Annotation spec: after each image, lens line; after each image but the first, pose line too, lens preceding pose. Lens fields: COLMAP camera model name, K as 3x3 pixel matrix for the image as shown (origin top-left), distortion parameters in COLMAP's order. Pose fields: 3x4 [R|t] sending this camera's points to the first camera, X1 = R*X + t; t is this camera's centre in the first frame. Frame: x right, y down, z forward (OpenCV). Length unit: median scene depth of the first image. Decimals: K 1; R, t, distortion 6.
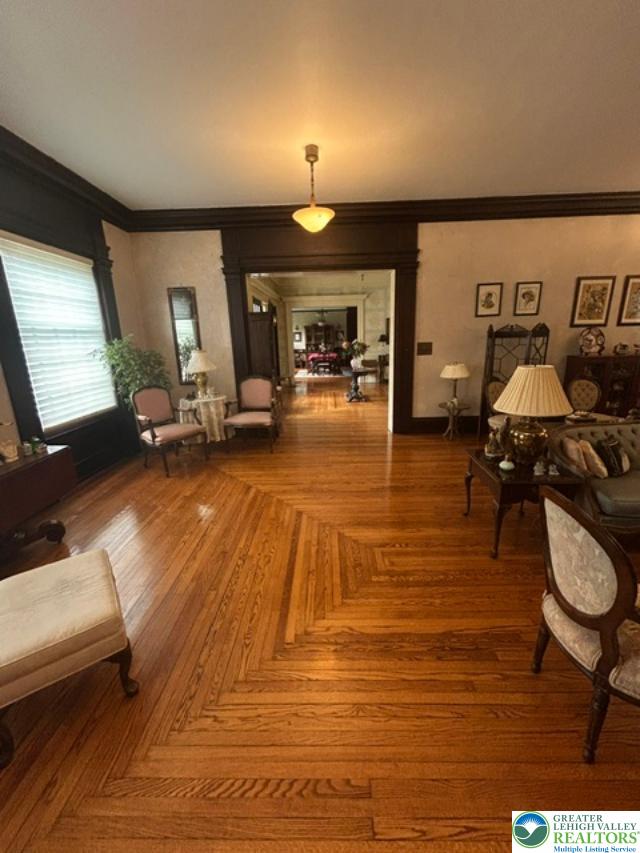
lens RADIAL K [[345.1, 0, 320.6], [0, 345.1, 423.2], [0, 0, 1]] dist [-0.000624, -0.000107]
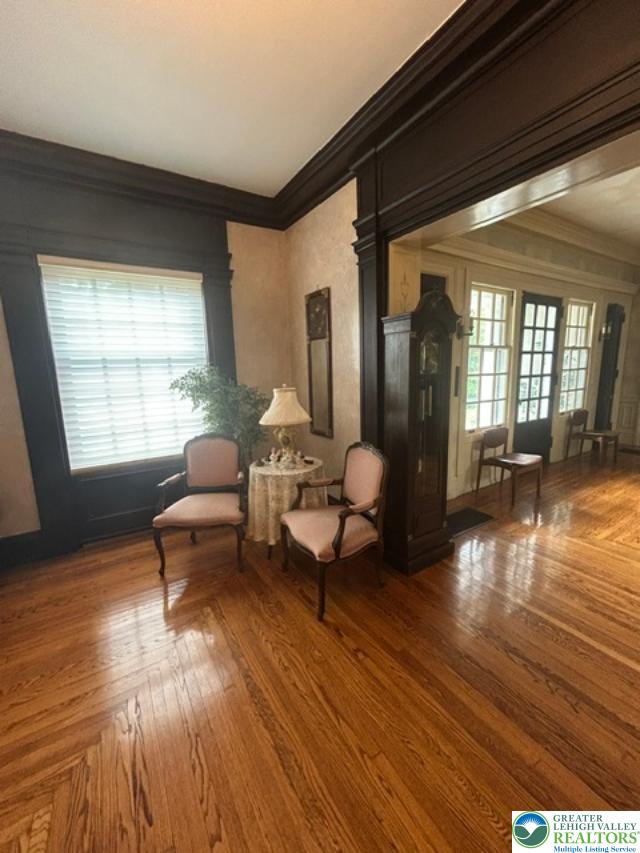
lens RADIAL K [[345.1, 0, 320.6], [0, 345.1, 423.2], [0, 0, 1]] dist [-0.000624, -0.000107]
pose [[0.544632, 0.150500, -0.825061, 0.209490], [-0.197097, 0.979183, 0.048507, -0.206266], [0.815187, 0.136199, 0.562957, 0.766114]]
